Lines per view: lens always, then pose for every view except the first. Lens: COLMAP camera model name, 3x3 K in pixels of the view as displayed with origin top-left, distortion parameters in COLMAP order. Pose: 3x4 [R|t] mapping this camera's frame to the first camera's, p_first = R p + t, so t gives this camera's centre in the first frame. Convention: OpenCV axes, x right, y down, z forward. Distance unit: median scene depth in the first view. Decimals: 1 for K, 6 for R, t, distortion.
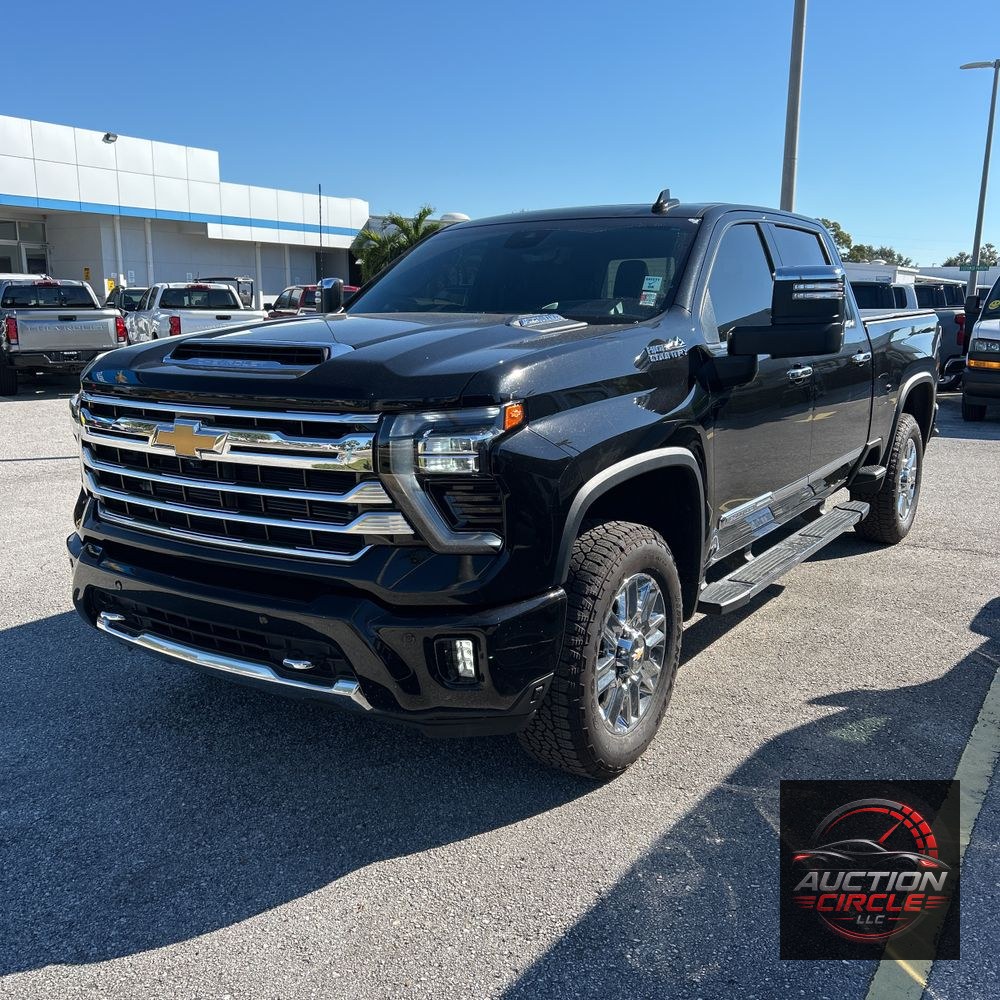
lens RADIAL K [[1001.6, 0, 500.0], [0, 1001.6, 500.0], [0, 0, 1]] dist [0.114611, -0.237885]
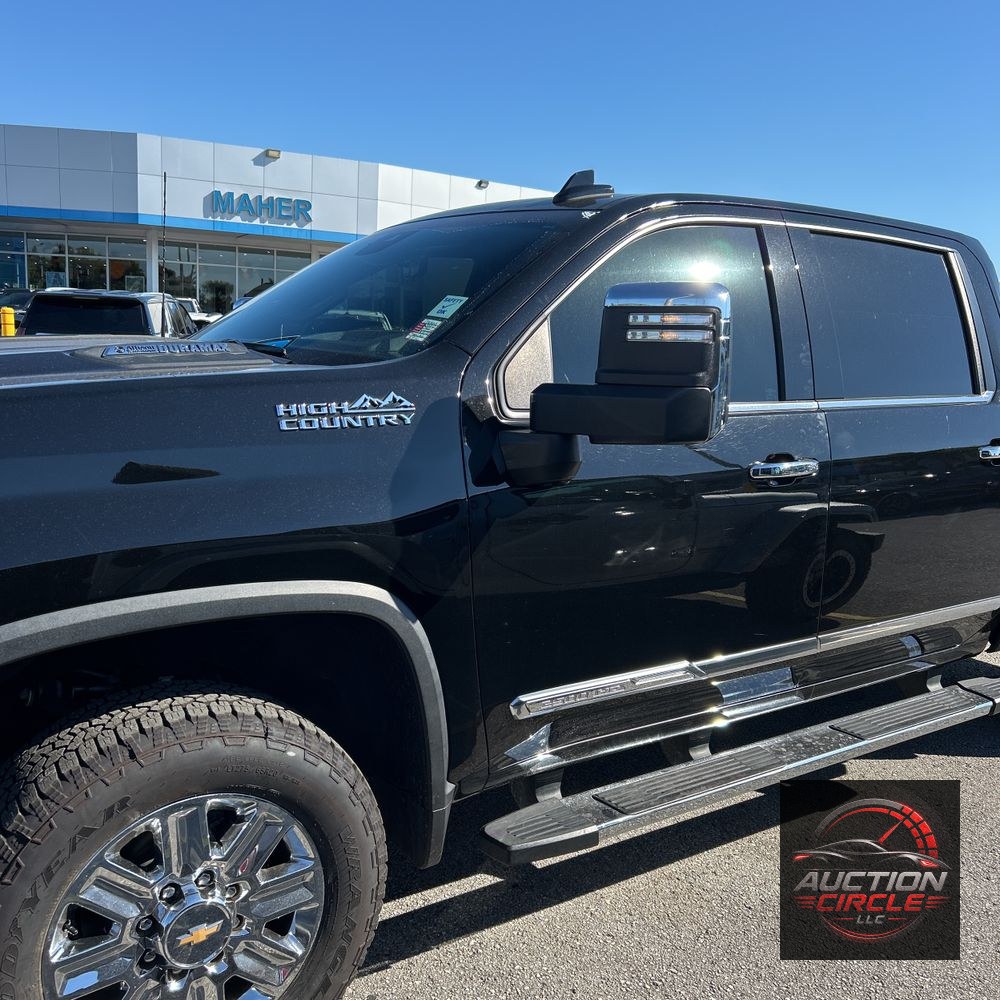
lens RADIAL K [[1001.6, 0, 500.0], [0, 1001.6, 500.0], [0, 0, 1]] dist [0.114611, -0.237885]
pose [[0.926156, 0.100286, -0.363562, 0.574321], [-0.116407, 0.992943, -0.022644, -0.118163], [0.358726, 0.063293, 0.931295, 0.606059]]
